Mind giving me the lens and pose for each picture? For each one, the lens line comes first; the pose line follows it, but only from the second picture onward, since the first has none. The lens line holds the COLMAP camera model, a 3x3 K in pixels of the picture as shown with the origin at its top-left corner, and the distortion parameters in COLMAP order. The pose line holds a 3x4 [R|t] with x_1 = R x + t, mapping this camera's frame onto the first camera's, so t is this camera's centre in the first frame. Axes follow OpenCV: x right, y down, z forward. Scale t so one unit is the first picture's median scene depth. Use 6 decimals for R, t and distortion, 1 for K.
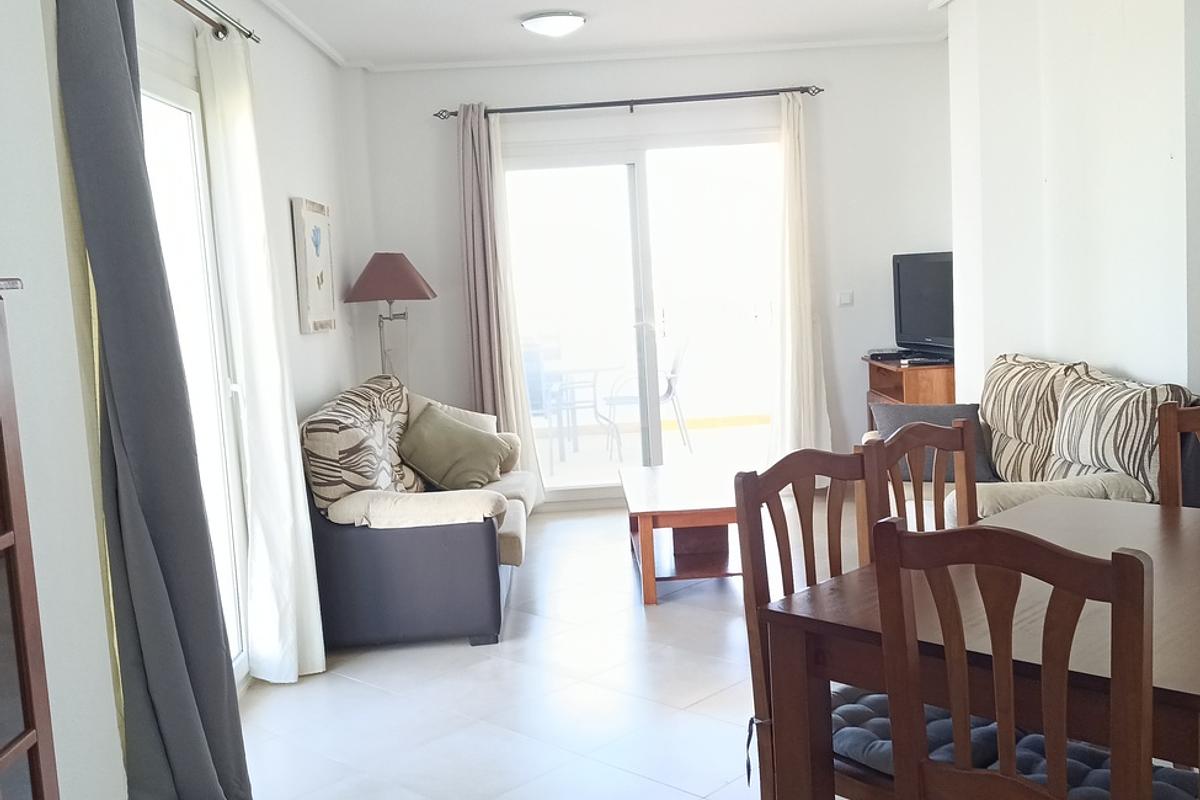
lens RADIAL K [[1155.1, 0, 600.0], [0, 1155.1, 400.0], [0, 0, 1]] dist [0.159661, -0.391527]
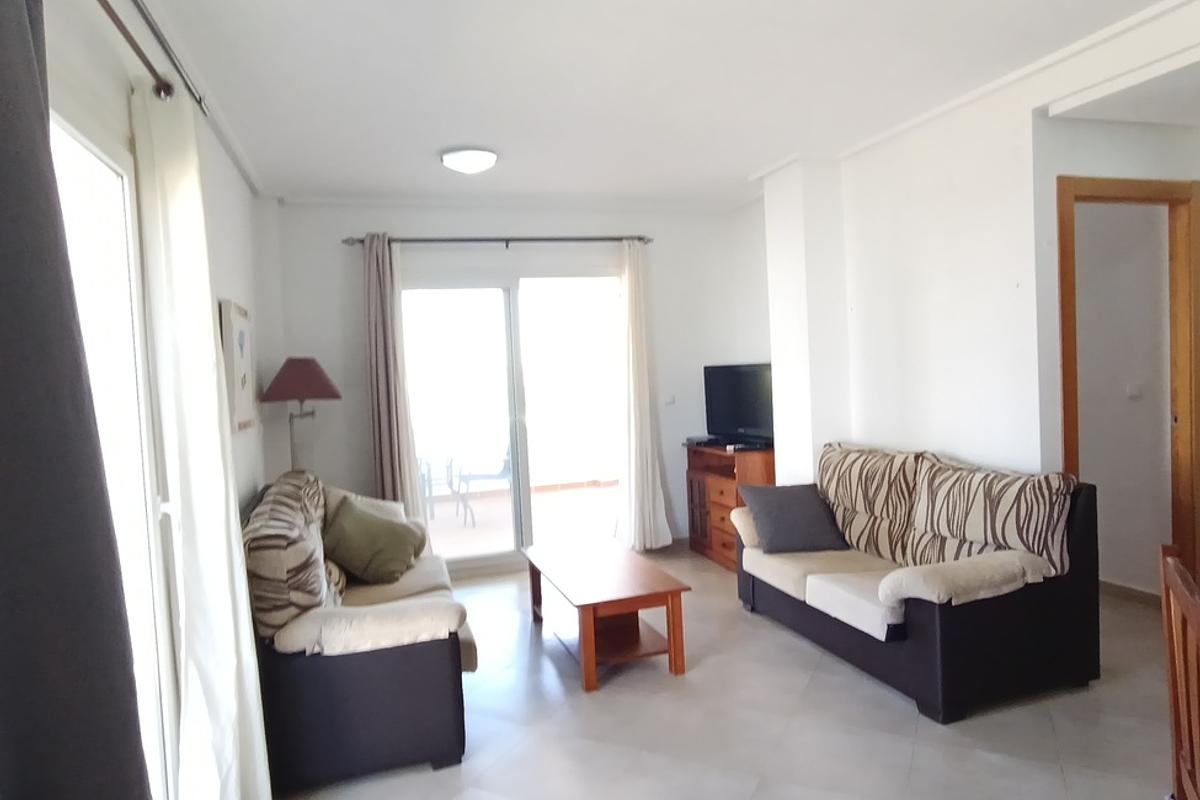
lens RADIAL K [[747.4, 0, 600.0], [0, 747.4, 400.0], [0, 0, 1]] dist [-0.033939, 0.000375]
pose [[0.965749, -0.000598, 0.259476, -0.116630], [0.022615, 0.996386, -0.081873, -0.028075], [-0.258489, 0.084937, 0.962273, 0.317802]]
